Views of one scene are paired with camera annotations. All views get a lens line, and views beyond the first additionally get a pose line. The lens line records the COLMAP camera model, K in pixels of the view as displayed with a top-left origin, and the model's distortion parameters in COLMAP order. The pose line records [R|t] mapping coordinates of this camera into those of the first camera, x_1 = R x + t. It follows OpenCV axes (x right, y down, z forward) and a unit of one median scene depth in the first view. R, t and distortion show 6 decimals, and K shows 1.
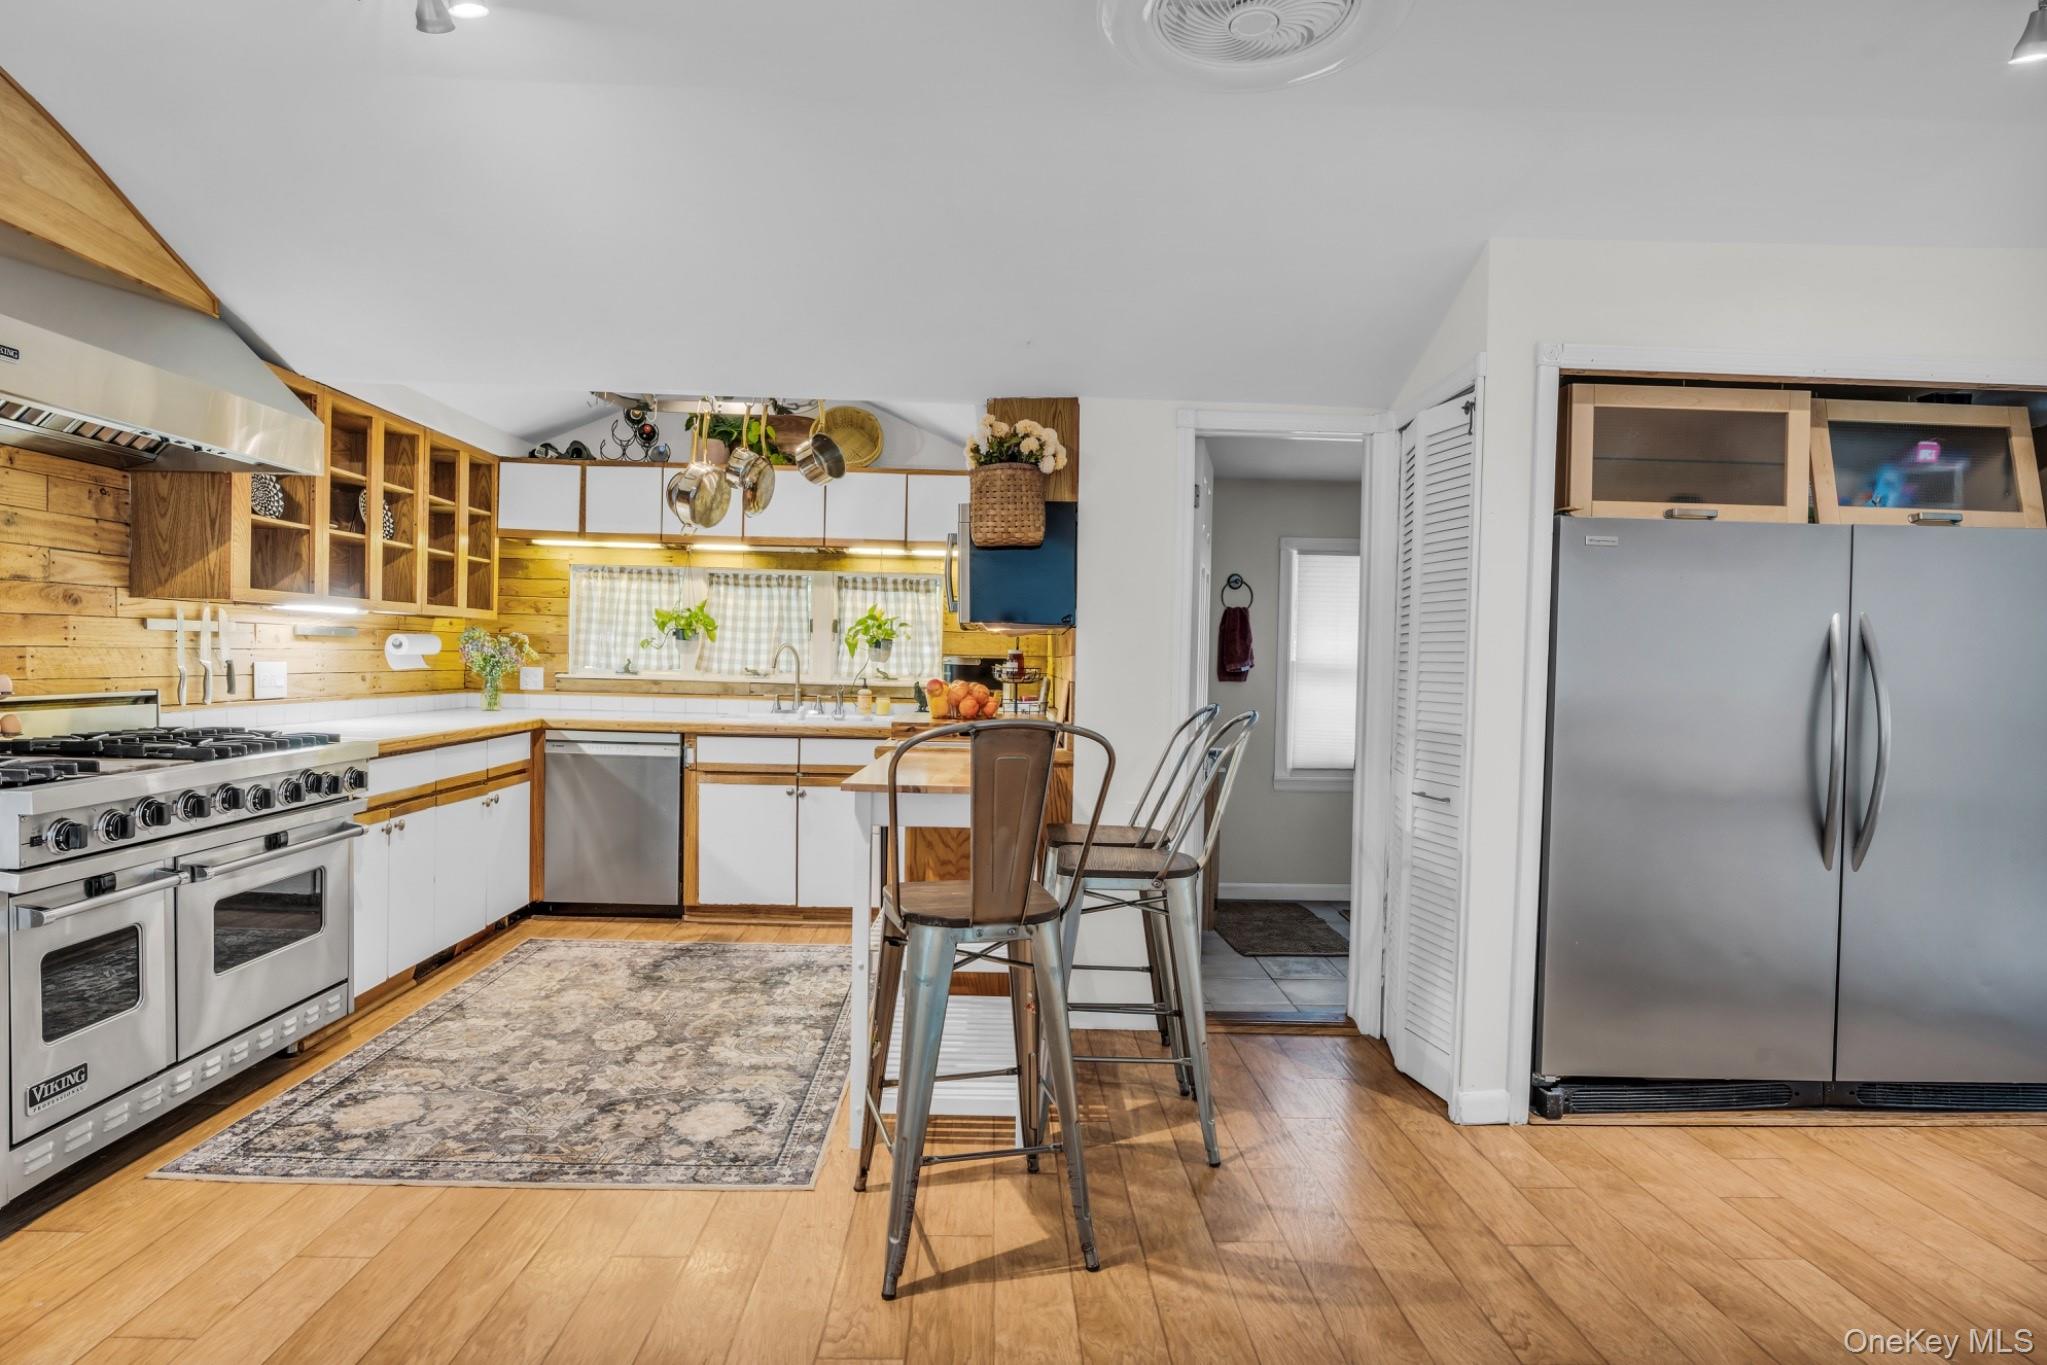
lens RADIAL K [[1124.4, 0, 1023.5], [0, 1124.4, 682.5], [0, 0, 1]] dist [-0.003980, 0.000031]
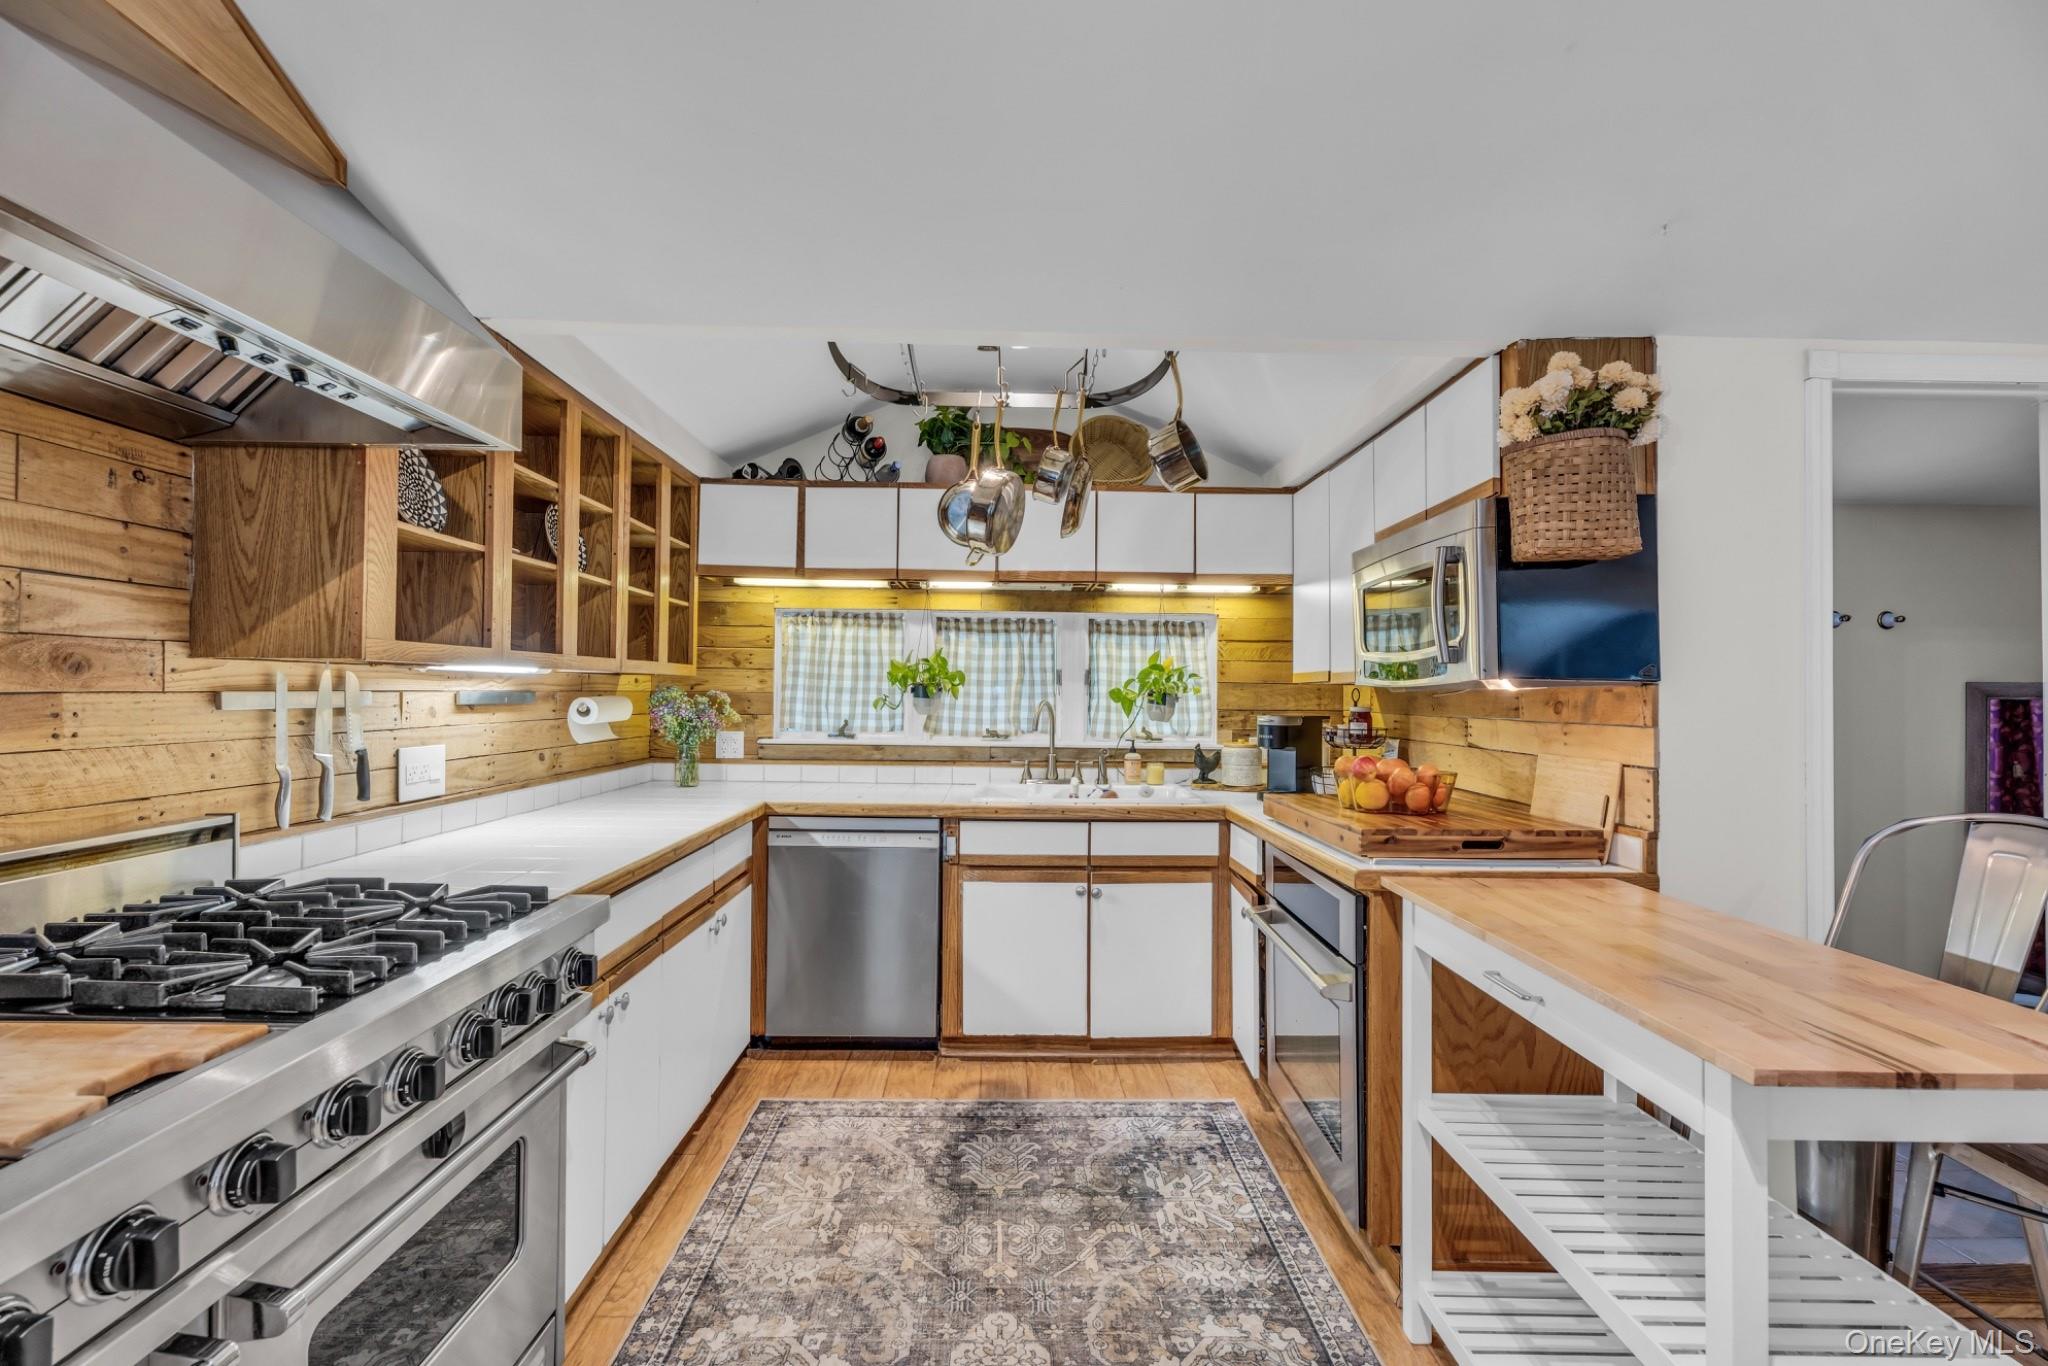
lens RADIAL K [[911.9, 0, 1020.7], [0, 911.9, 680.1], [0, 0, 1]] dist [0.004338, -0.000069]
pose [[0.999921, -0.012535, 0.000831, -0.246844], [0.012556, 0.999358, -0.033543, -0.029235], [-0.000410, 0.033551, 0.999437, 0.355915]]
